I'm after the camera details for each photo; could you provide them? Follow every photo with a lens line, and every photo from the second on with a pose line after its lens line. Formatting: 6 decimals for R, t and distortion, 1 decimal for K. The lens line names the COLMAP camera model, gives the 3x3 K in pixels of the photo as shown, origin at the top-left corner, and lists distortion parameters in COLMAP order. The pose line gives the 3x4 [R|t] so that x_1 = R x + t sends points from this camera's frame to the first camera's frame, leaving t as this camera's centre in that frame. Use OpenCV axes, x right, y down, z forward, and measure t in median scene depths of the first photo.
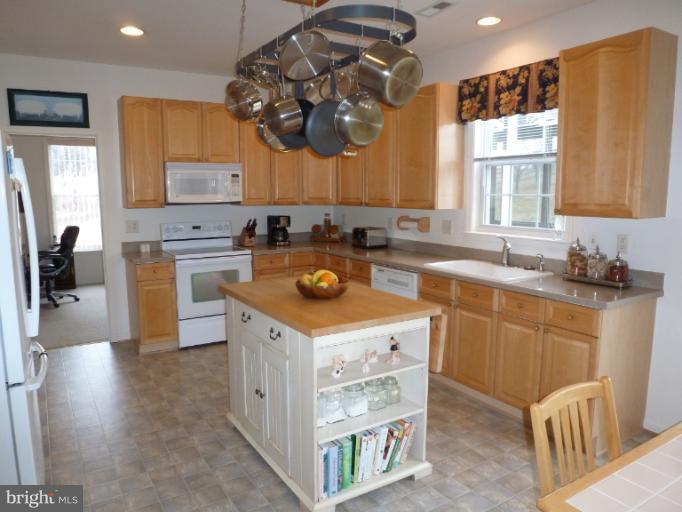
lens RADIAL K [[496.2, 0, 338.6], [0, 496.2, 255.0], [0, 0, 1]] dist [-0.051663, 0.010667]
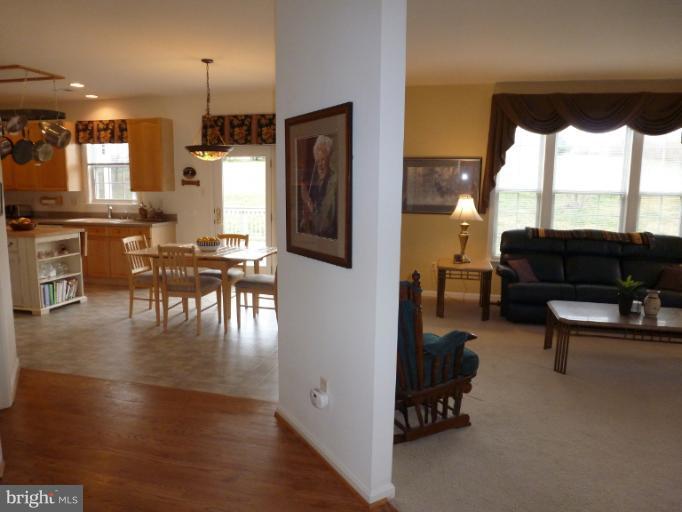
lens RADIAL K [[496.2, 0, 338.6], [0, 496.2, 255.0], [0, 0, 1]] dist [-0.051663, 0.010667]
pose [[0.721279, -0.090579, 0.686697, -0.391885], [0.080036, 0.995671, 0.047268, 0.156463], [-0.688005, 0.020867, 0.725406, -1.127935]]
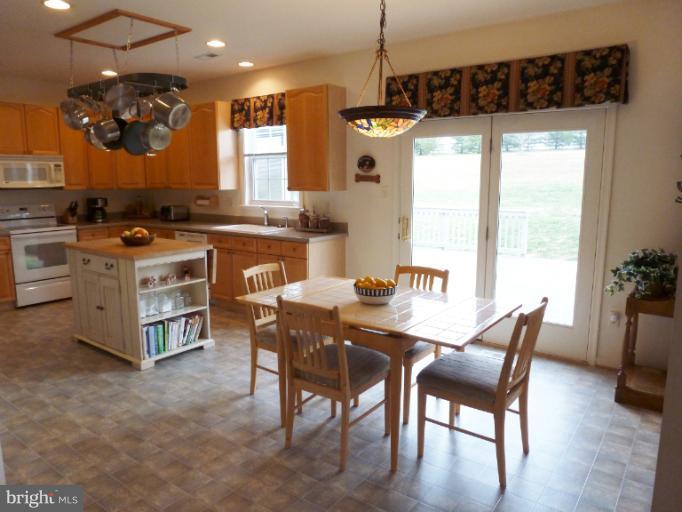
lens RADIAL K [[496.2, 0, 338.6], [0, 496.2, 255.0], [0, 0, 1]] dist [-0.051663, 0.010667]
pose [[0.934385, -0.055914, 0.351850, 0.006762], [0.047259, 0.998333, 0.033145, 0.074444], [-0.353116, -0.014342, 0.935469, -0.529868]]
